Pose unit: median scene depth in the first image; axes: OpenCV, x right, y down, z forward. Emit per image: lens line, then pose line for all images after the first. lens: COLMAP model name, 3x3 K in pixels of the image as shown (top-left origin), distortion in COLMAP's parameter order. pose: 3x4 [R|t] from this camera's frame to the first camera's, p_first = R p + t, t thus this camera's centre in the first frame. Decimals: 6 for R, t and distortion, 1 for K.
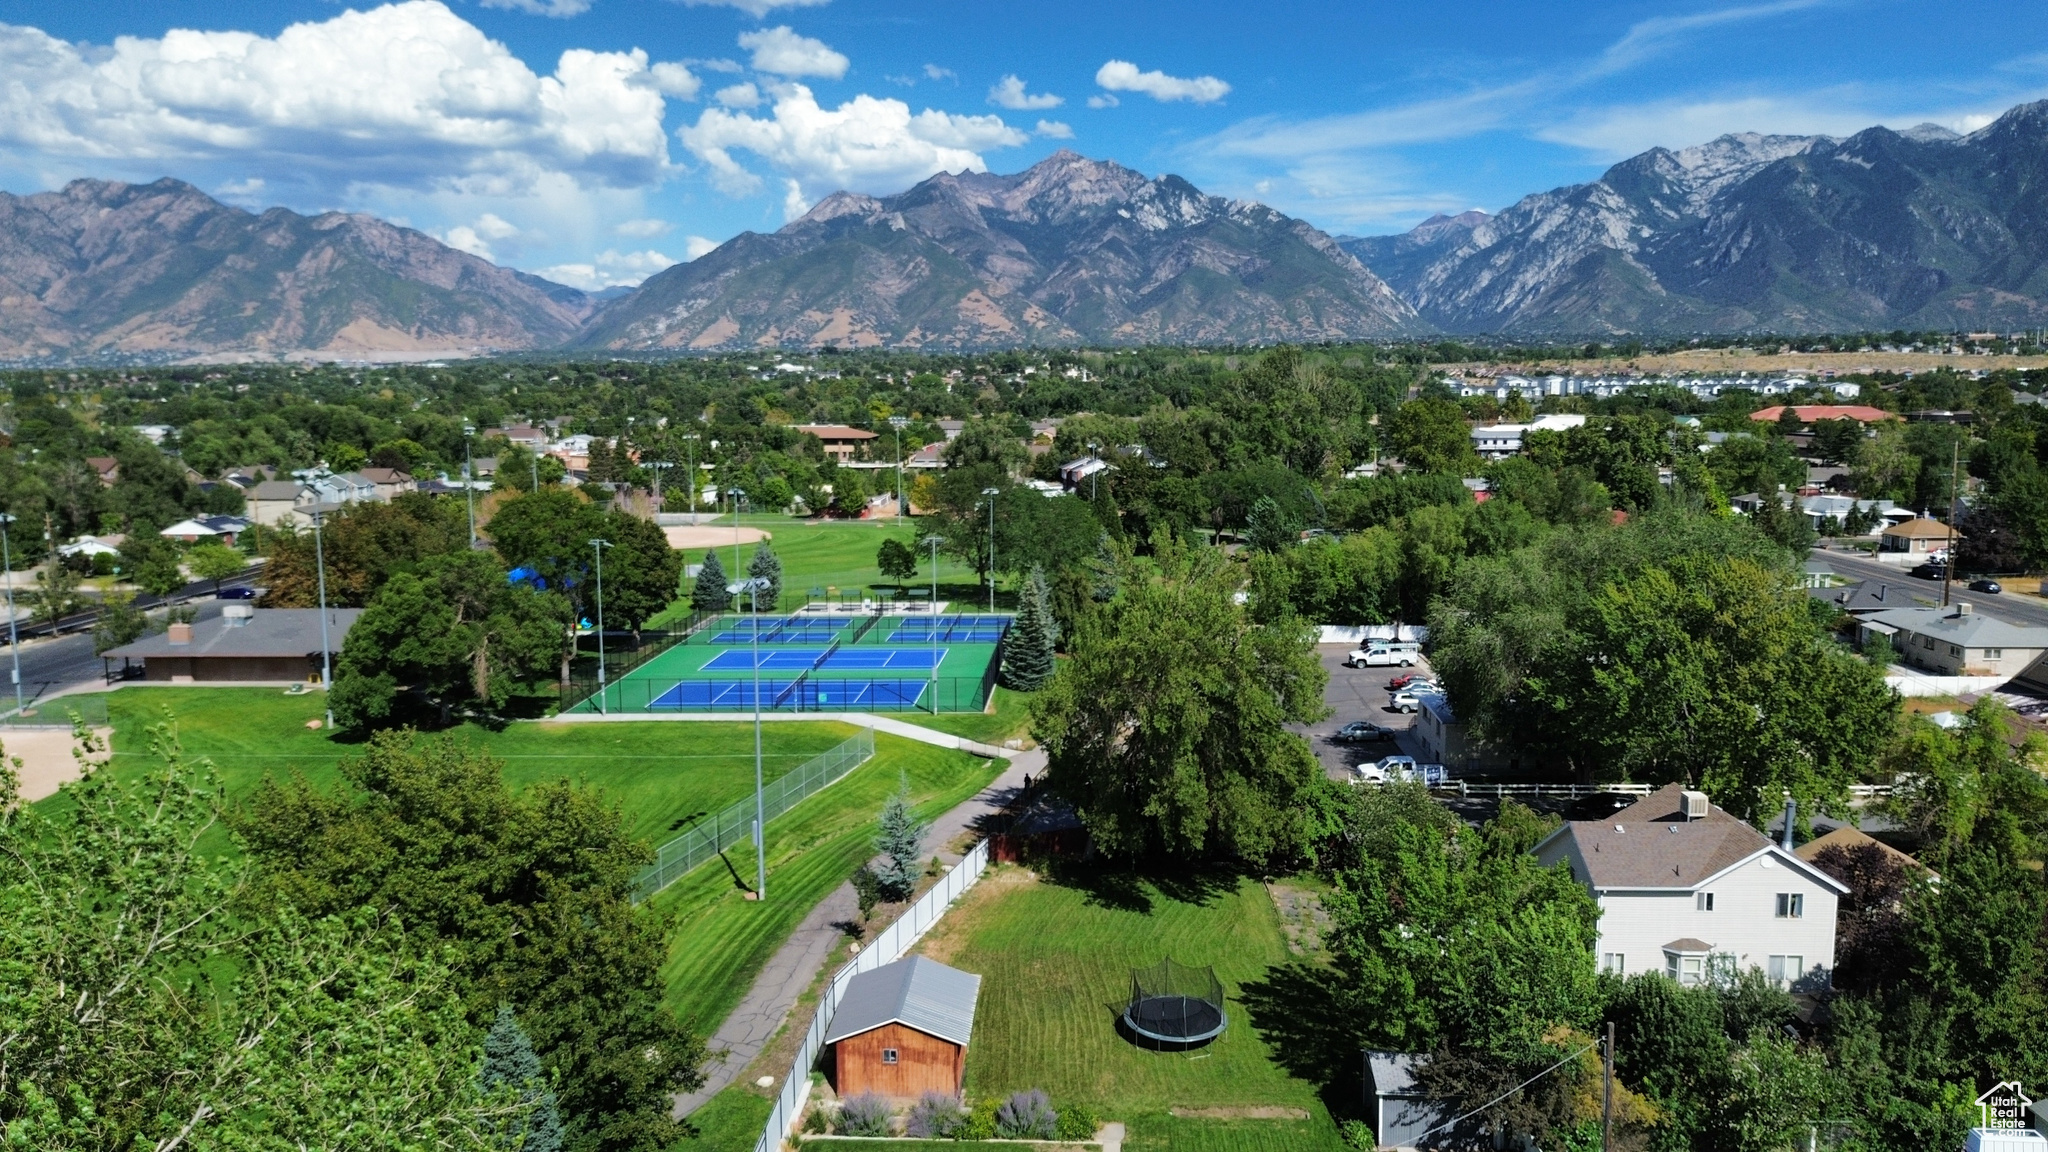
lens RADIAL K [[1487.6, 0, 1024.0], [0, 1487.6, 576.0], [0, 0, 1]] dist [0.007901, 0.001987]
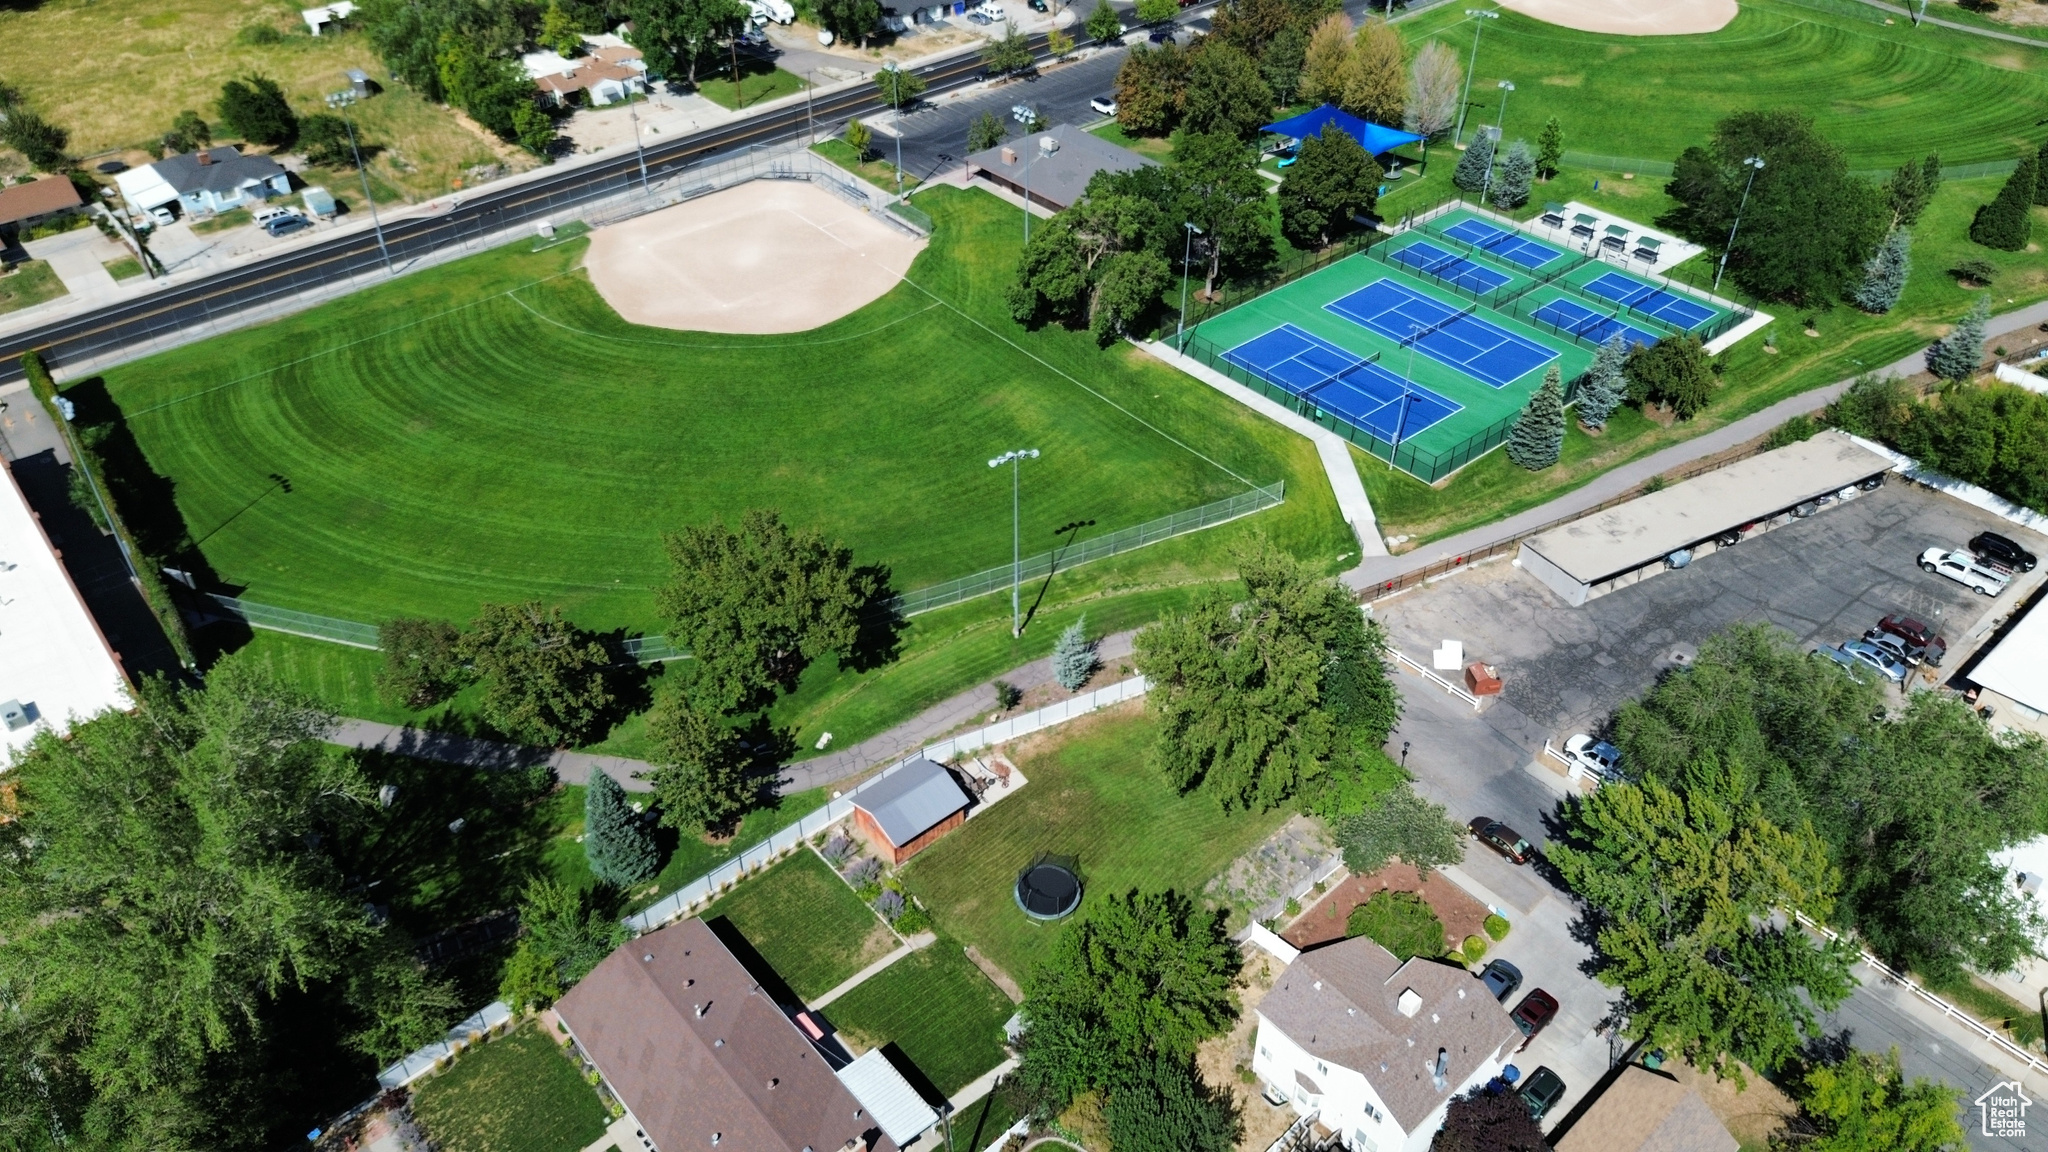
lens RADIAL K [[1487.6, 0, 1024.0], [0, 1487.6, 576.0], [0, 0, 1]] dist [0.007901, 0.001987]
pose [[0.662183, 0.469871, -0.583726, 0.823996], [-0.076748, 0.817414, 0.570915, -0.845033], [0.745402, -0.333251, 0.577339, 0.189558]]
